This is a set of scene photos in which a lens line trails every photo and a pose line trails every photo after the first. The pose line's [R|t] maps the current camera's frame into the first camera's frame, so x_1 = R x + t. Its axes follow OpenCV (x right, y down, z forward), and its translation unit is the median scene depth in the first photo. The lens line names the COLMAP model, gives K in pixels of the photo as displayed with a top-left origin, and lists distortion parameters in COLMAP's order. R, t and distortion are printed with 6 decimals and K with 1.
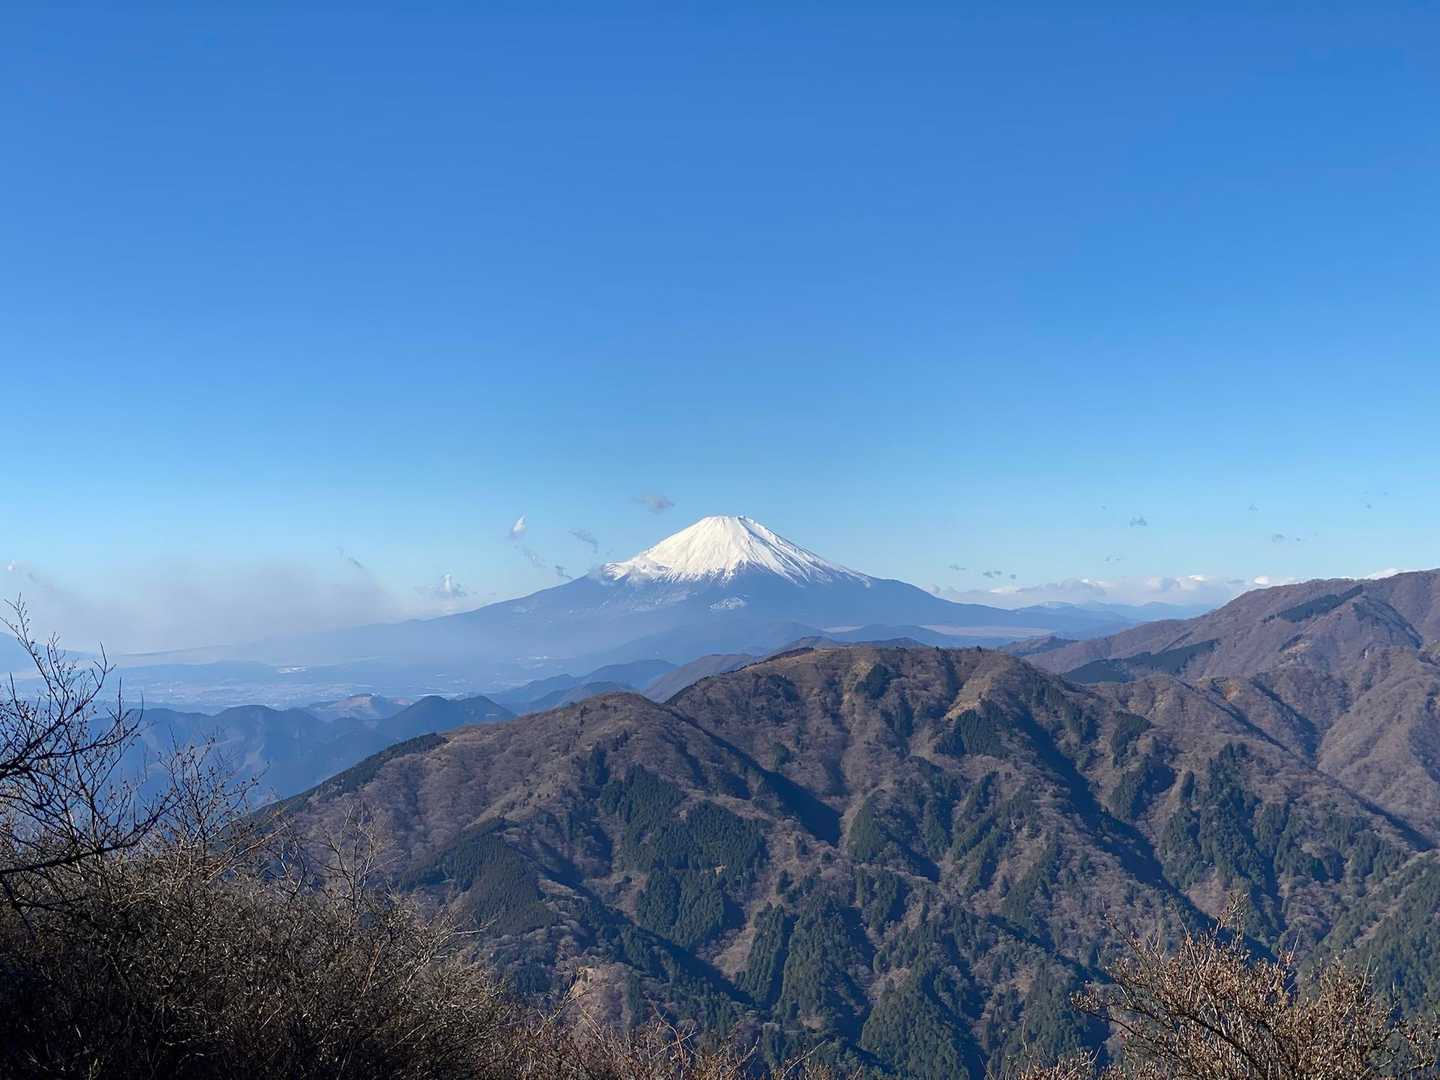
lens RADIAL K [[2020.9, 0, 704.3], [0, 2020.9, 536.8], [0, 0, 1]] dist [0.163987, 0.000000]
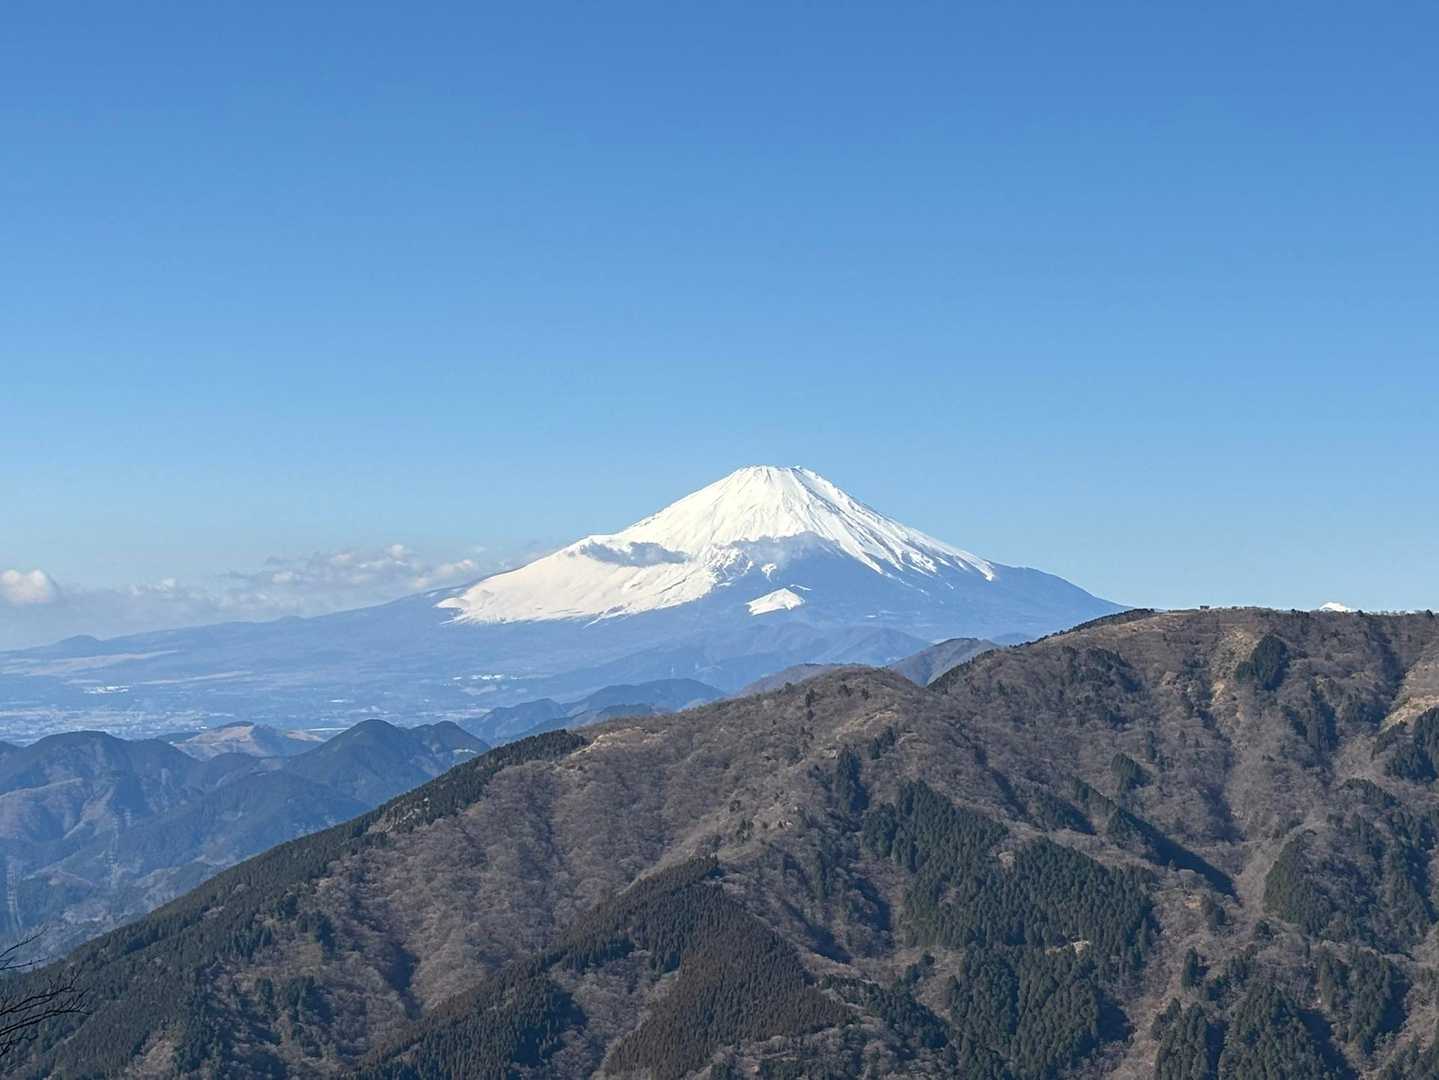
lens RADIAL K [[3102.0, 0, 707.4], [0, 3102.0, 498.8], [0, 0, 1]] dist [0.152941, 0.000000]
pose [[0.999831, 0.017460, -0.005717, -0.089398], [-0.017465, 0.999847, -0.000821, 0.027340], [0.005702, 0.000921, 0.999983, 0.049571]]
